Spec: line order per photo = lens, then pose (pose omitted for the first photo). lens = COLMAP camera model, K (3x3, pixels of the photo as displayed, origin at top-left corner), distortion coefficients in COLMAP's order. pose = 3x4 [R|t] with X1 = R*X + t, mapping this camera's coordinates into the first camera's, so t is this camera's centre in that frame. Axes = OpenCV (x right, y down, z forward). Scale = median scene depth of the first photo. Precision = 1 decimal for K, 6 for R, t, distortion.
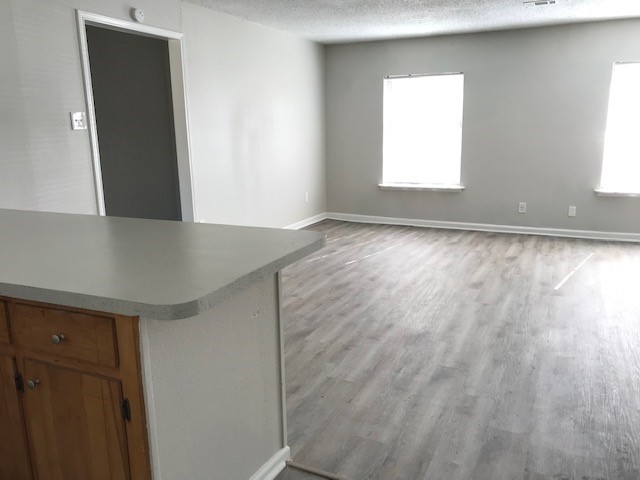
lens RADIAL K [[522.3, 0, 316.8], [0, 522.3, 228.4], [0, 0, 1]] dist [0.048387, -0.050882]
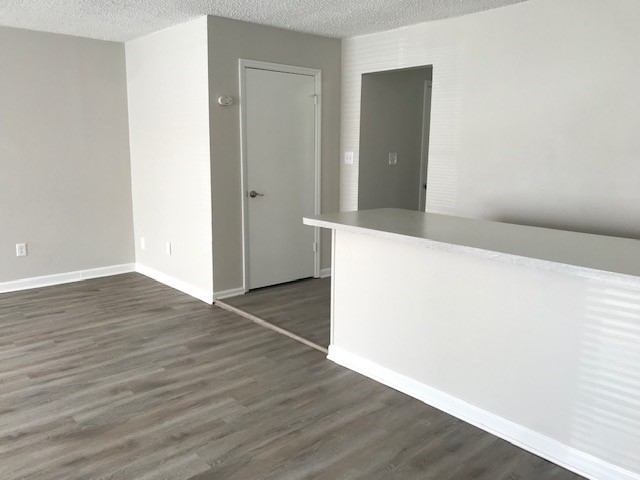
lens RADIAL K [[522.3, 0, 316.8], [0, 522.3, 228.4], [0, 0, 1]] dist [0.048387, -0.050882]
pose [[-0.915342, -0.056973, 0.398627, -0.404930], [0.085029, 0.940272, 0.329634, -0.293167], [-0.393598, 0.335623, -0.855826, 1.436332]]
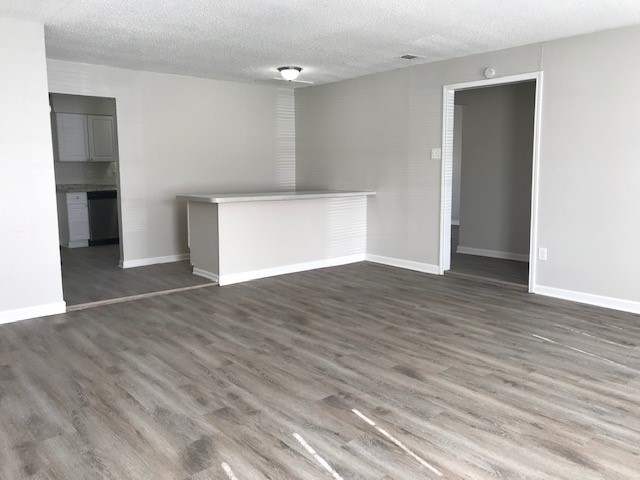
lens RADIAL K [[525.7, 0, 316.6], [0, 525.7, 227.3], [0, 0, 1]] dist [0.039585, -0.042380]
pose [[-0.401623, 0.121149, -0.907757, 1.330584], [-0.173918, 0.963084, 0.205480, -0.285950], [0.899140, 0.240400, -0.365726, 1.474838]]
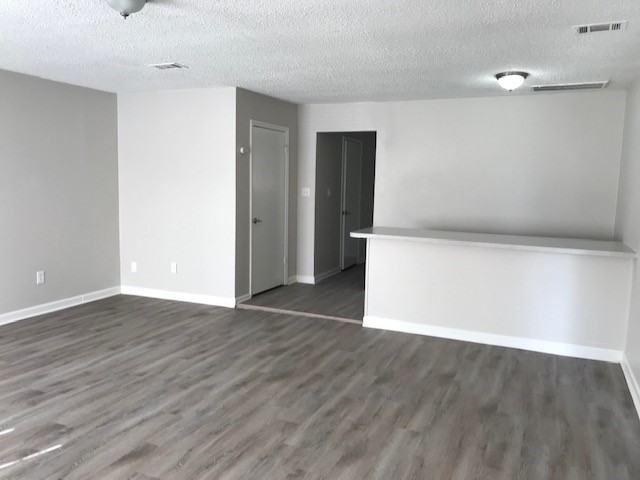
lens RADIAL K [[525.7, 0, 316.6], [0, 525.7, 227.3], [0, 0, 1]] dist [0.039585, -0.042380]
pose [[-0.999824, -0.004579, -0.018166, 0.136460], [-0.009707, 0.955973, 0.293293, -0.450502], [0.016023, 0.293418, -0.955850, 2.038175]]
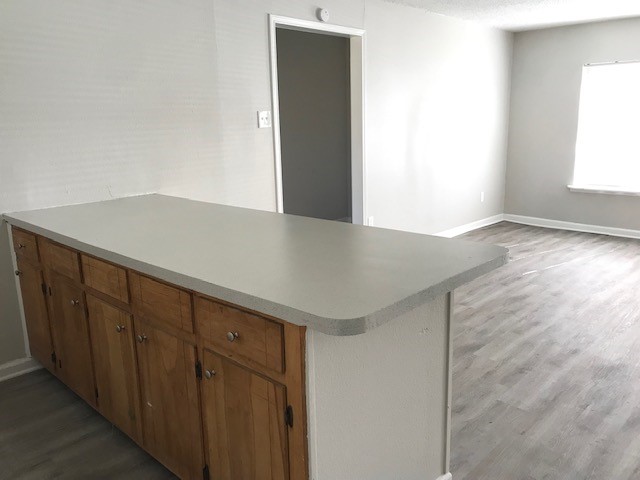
lens RADIAL K [[525.7, 0, 316.6], [0, 525.7, 227.3], [0, 0, 1]] dist [0.039585, -0.042380]
pose [[0.948429, 0.061375, -0.310990, -0.008620], [-0.058481, 0.998115, 0.018631, -0.013798], [0.311547, 0.000517, 0.950230, 0.023914]]
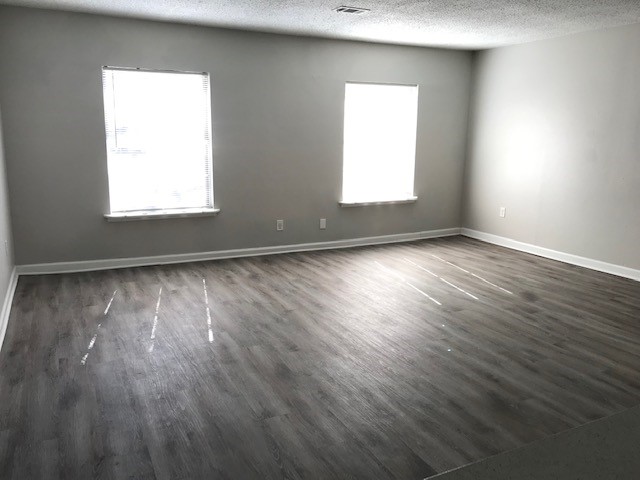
lens RADIAL K [[525.7, 0, 316.6], [0, 525.7, 227.3], [0, 0, 1]] dist [0.039585, -0.042380]
pose [[0.622093, -0.116267, 0.774262, -0.575529], [0.133843, 0.990148, 0.041147, -0.129578], [-0.771418, 0.078032, 0.631526, 0.701396]]
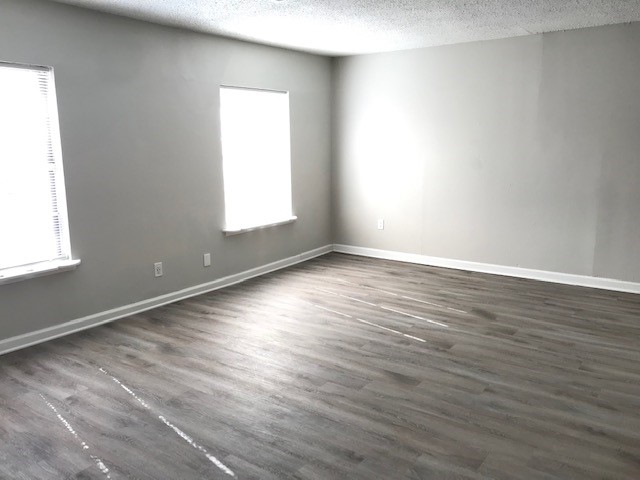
lens RADIAL K [[525.7, 0, 316.6], [0, 525.7, 227.3], [0, 0, 1]] dist [0.039585, -0.042380]
pose [[0.189956, -0.146279, 0.970834, -0.508495], [0.202920, 0.973337, 0.106952, -0.253606], [-0.960594, 0.176686, 0.214574, 1.229427]]
